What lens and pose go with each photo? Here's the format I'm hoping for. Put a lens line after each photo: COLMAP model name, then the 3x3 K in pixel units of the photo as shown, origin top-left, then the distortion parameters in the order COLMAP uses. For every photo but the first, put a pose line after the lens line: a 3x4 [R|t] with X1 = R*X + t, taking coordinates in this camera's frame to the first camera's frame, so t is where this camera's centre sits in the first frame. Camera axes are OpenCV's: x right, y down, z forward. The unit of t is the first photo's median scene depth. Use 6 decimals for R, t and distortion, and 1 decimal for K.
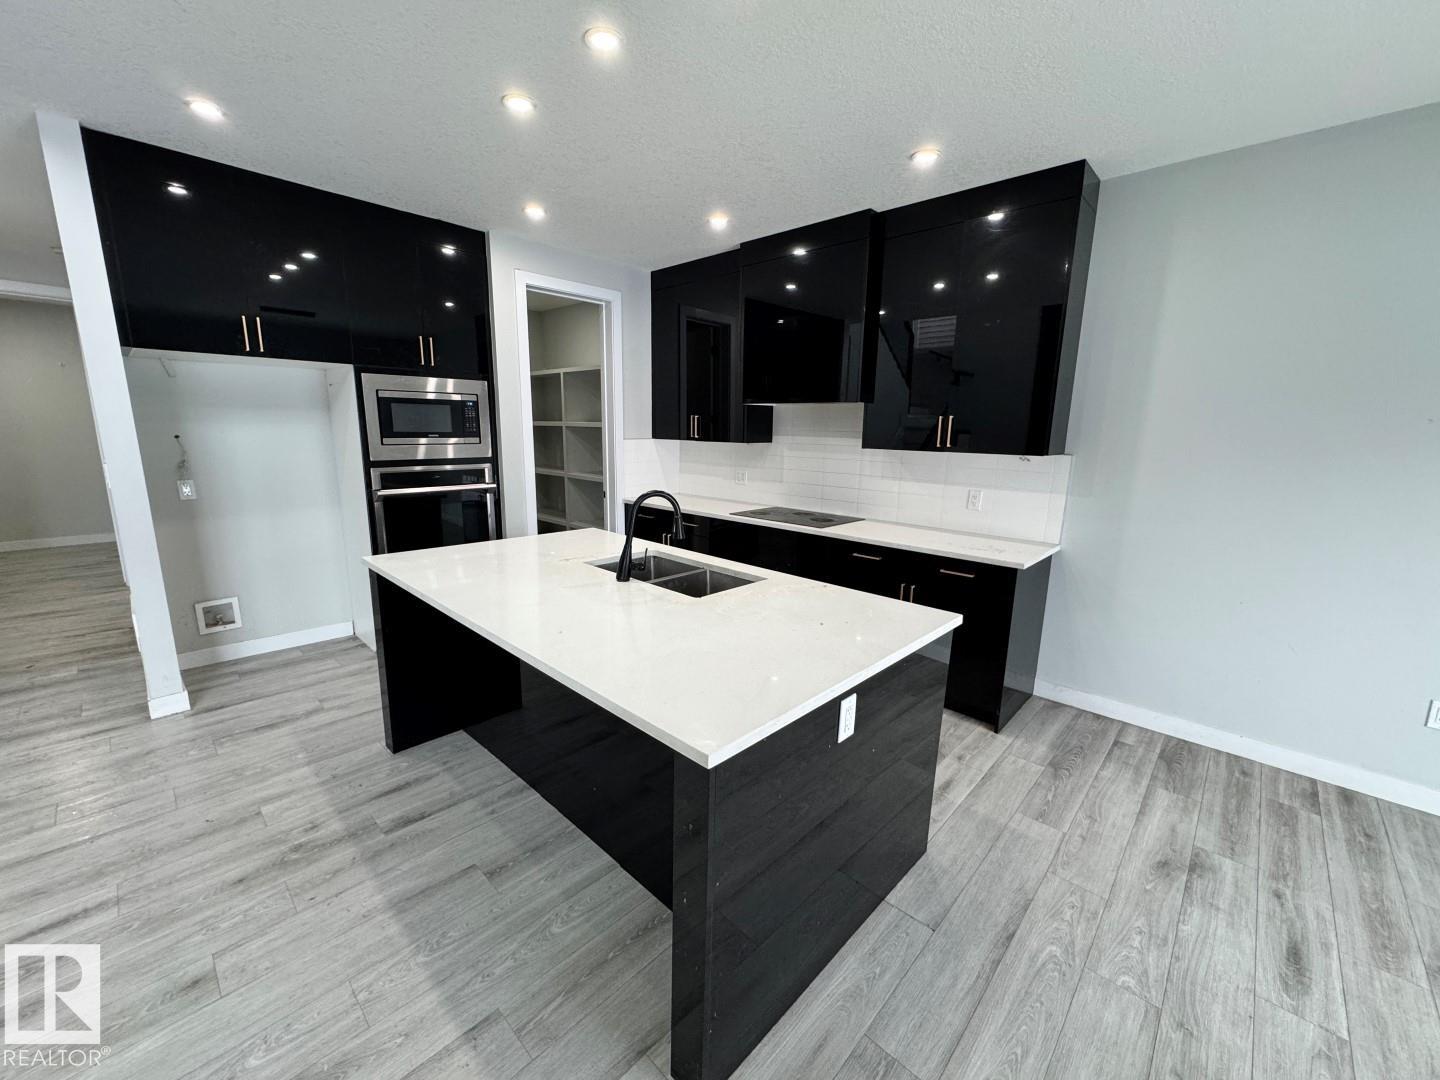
lens RADIAL K [[572.8, 0, 723.2], [0, 572.8, 541.4], [0, 0, 1]] dist [-0.001135, -0.000726]
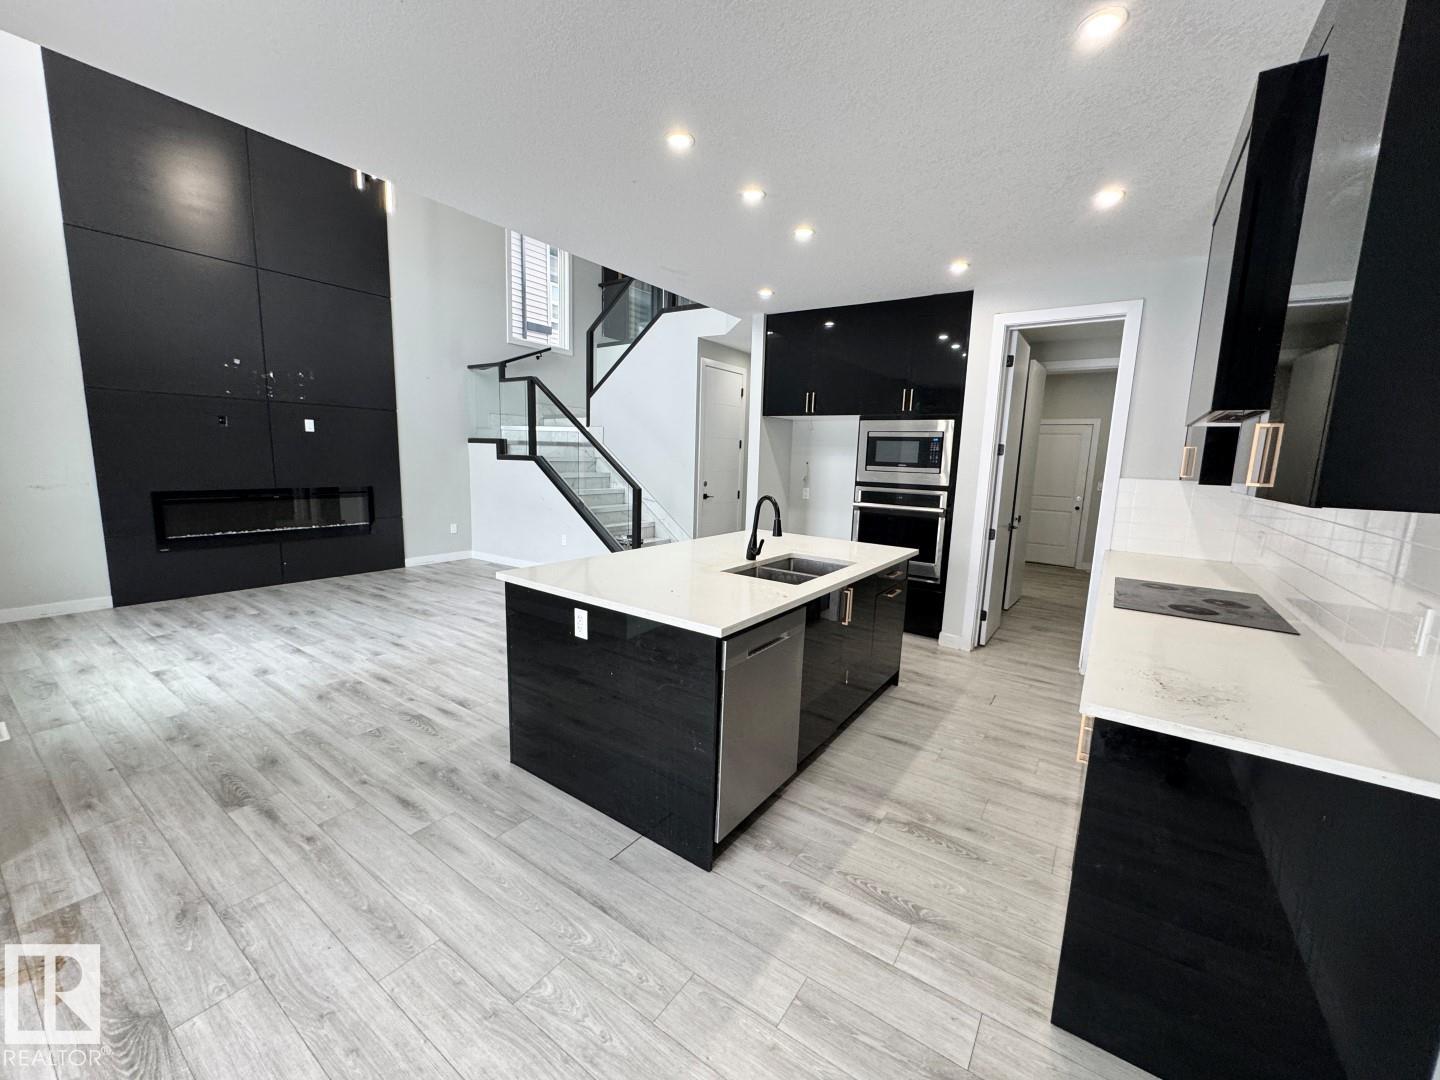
lens RADIAL K [[572.8, 0, 717.0], [0, 572.8, 540.7], [0, 0, 1]] dist [-0.001135, -0.000726]
pose [[0.146802, 0.134466, -0.979984, 0.874135], [-0.225094, 0.969266, 0.099277, -0.070586], [0.963214, 0.206014, 0.172558, 0.521798]]
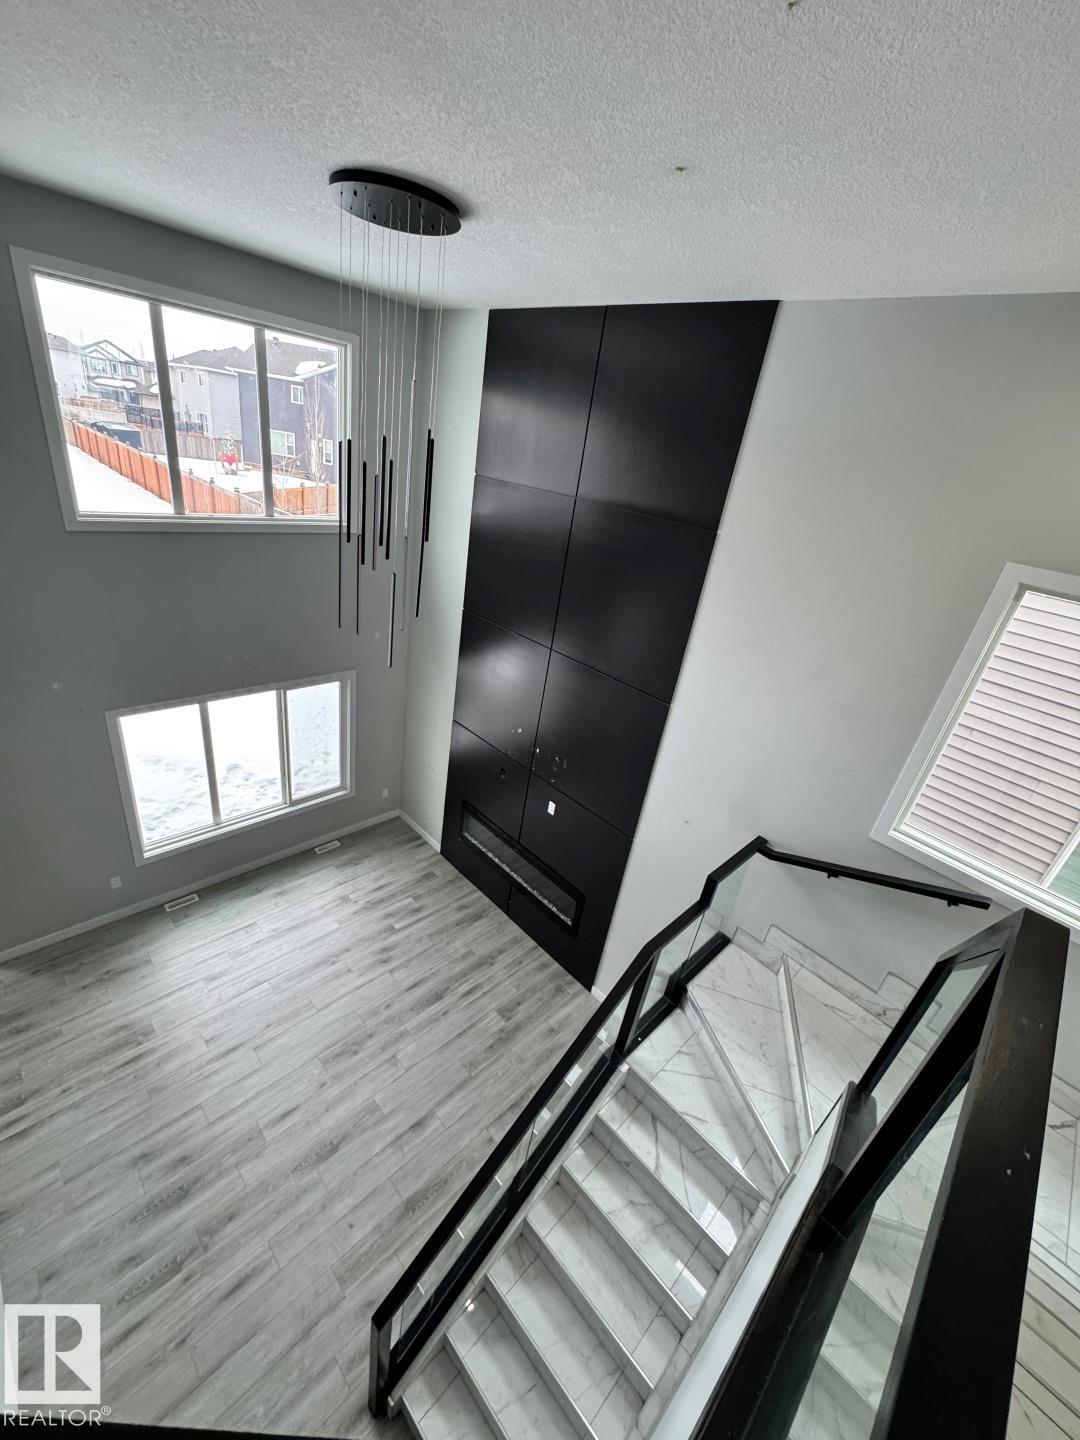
lens RADIAL K [[572.8, 0, 542.1], [0, 572.8, 720.2], [0, 0, 1]] dist [-0.001135, -0.000726]
pose [[-0.985255, -0.166026, -0.041329, -1.192873], [-0.157195, 0.783049, 0.601767, -1.240334], [-0.067547, 0.599391, -0.797601, 0.691247]]
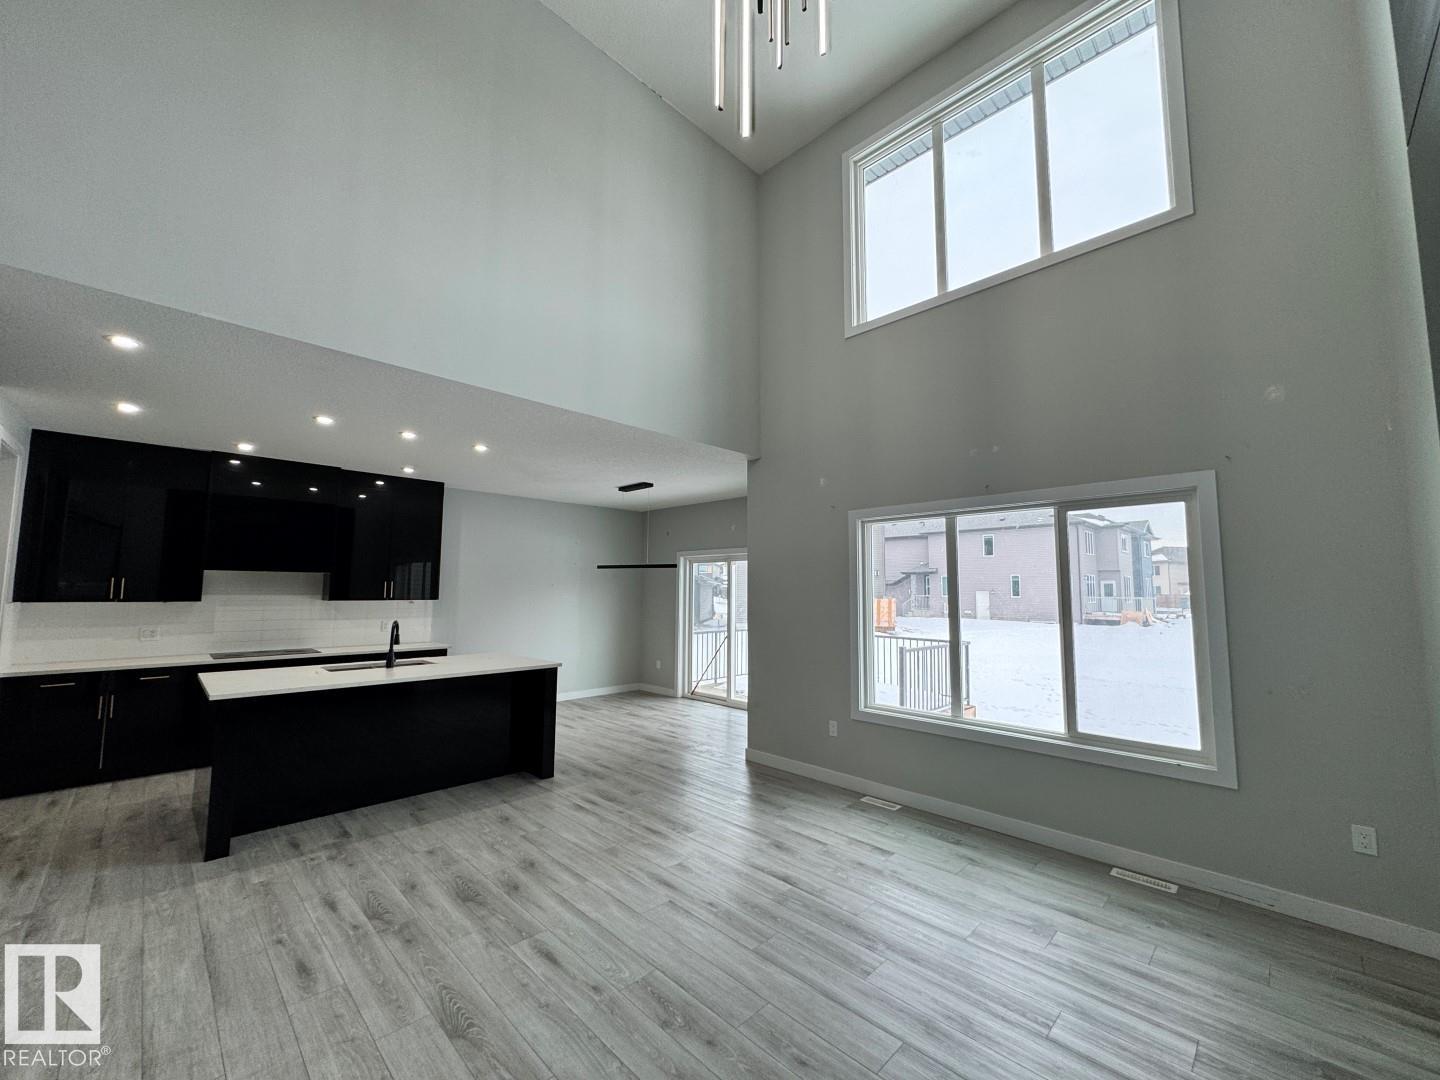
lens RADIAL K [[572.8, 0, 716.3], [0, 572.8, 537.8], [0, 0, 1]] dist [-0.001135, -0.000726]
pose [[0.035030, 0.074279, 0.996622, -1.615743], [0.193204, 0.977918, -0.079676, 0.003545], [-0.980533, 0.195342, 0.019906, -0.161497]]
